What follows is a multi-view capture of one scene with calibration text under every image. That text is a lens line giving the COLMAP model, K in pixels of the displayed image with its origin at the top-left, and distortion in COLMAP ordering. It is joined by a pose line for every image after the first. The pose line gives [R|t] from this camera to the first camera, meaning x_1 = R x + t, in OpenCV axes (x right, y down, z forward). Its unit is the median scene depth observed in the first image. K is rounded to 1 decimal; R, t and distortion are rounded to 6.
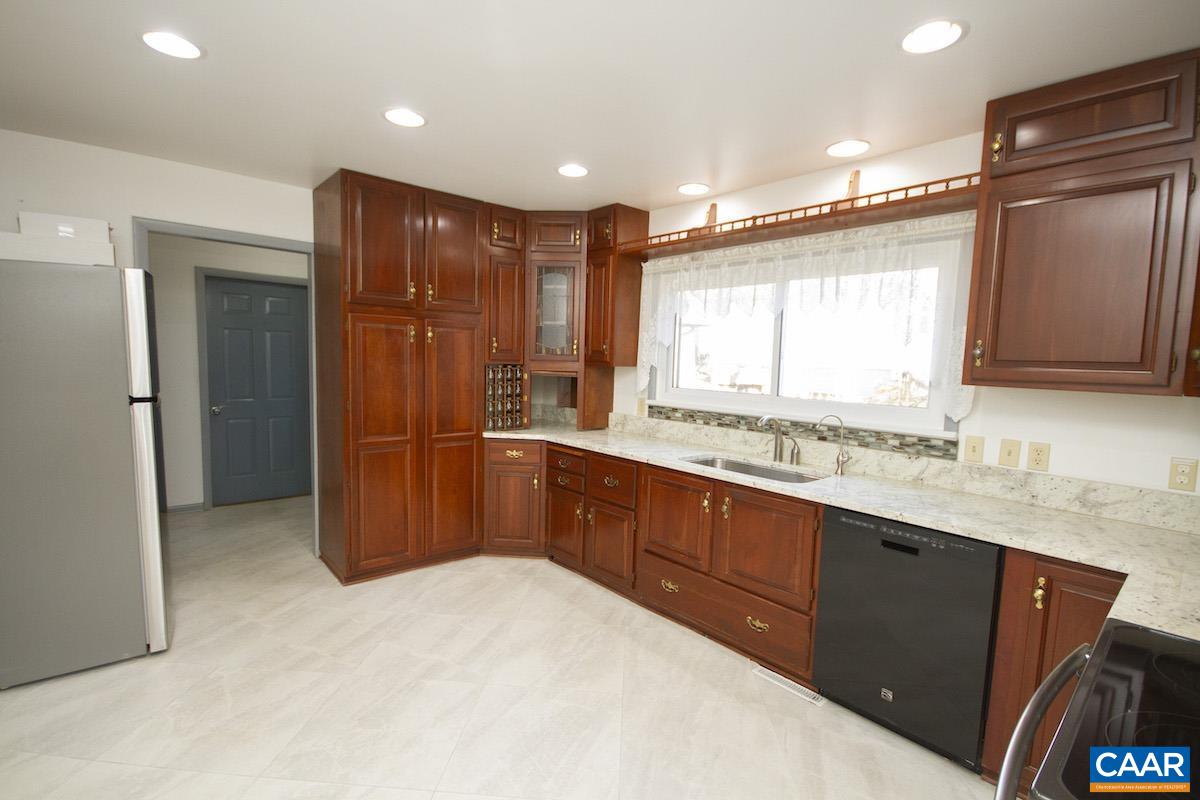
lens RADIAL K [[549.0, 0, 603.2], [0, 549.0, 404.5], [0, 0, 1]] dist [0.003185, -0.003342]
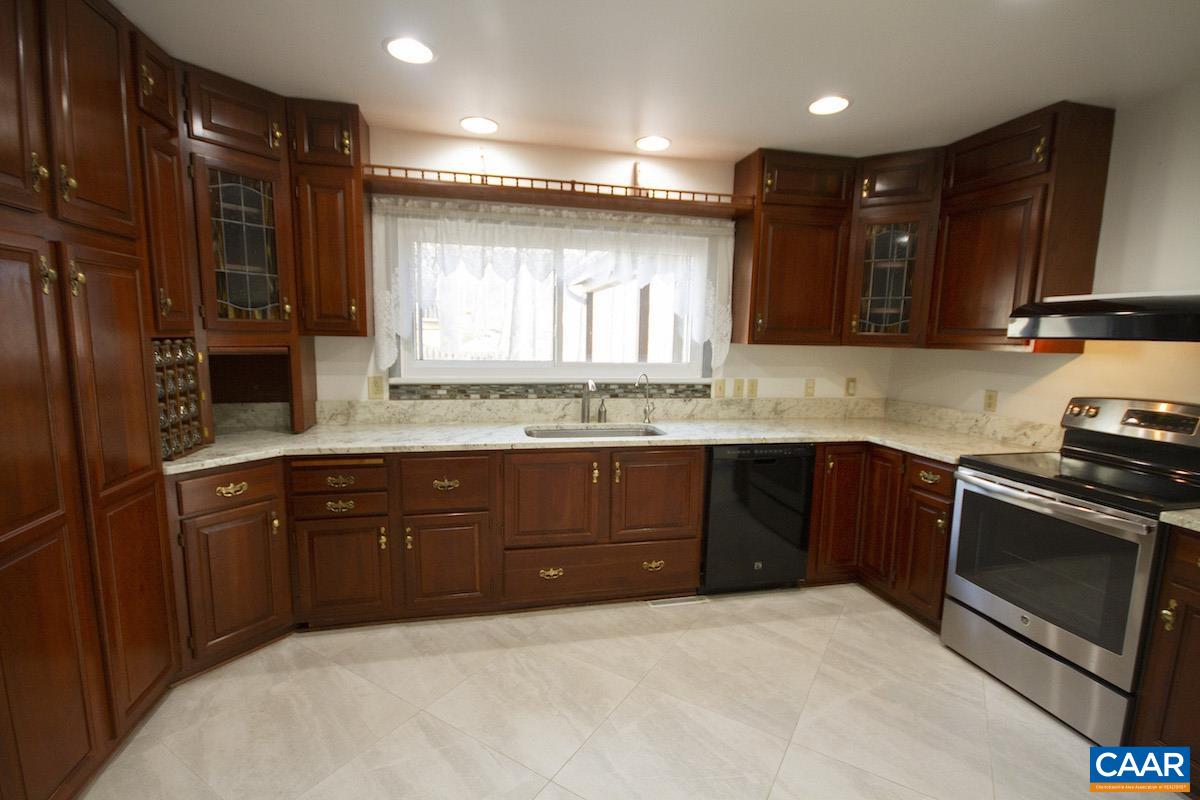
lens RADIAL K [[549.0, 0, 599.2], [0, 549.0, 401.1], [0, 0, 1]] dist [0.003185, -0.003342]
pose [[0.480104, -0.127806, 0.867851, -0.604050], [0.069215, 0.991764, 0.107764, -0.052098], [-0.874477, 0.008331, 0.484996, 0.469758]]
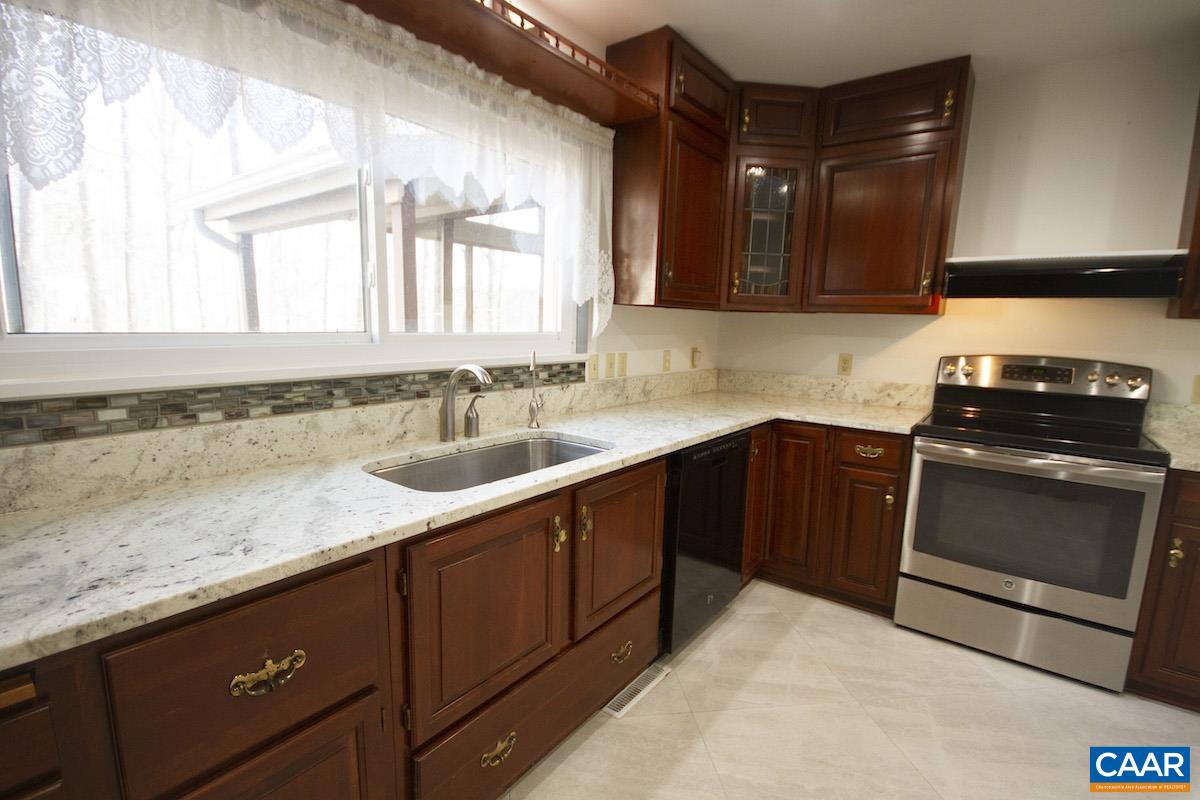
lens RADIAL K [[549.0, 0, 595.2], [0, 549.0, 405.1], [0, 0, 1]] dist [0.003185, -0.003342]
pose [[-0.180740, -0.184978, 0.965979, -0.289648], [0.052987, 0.978897, 0.197366, -0.045349], [-0.982103, 0.086857, -0.167124, 0.961732]]
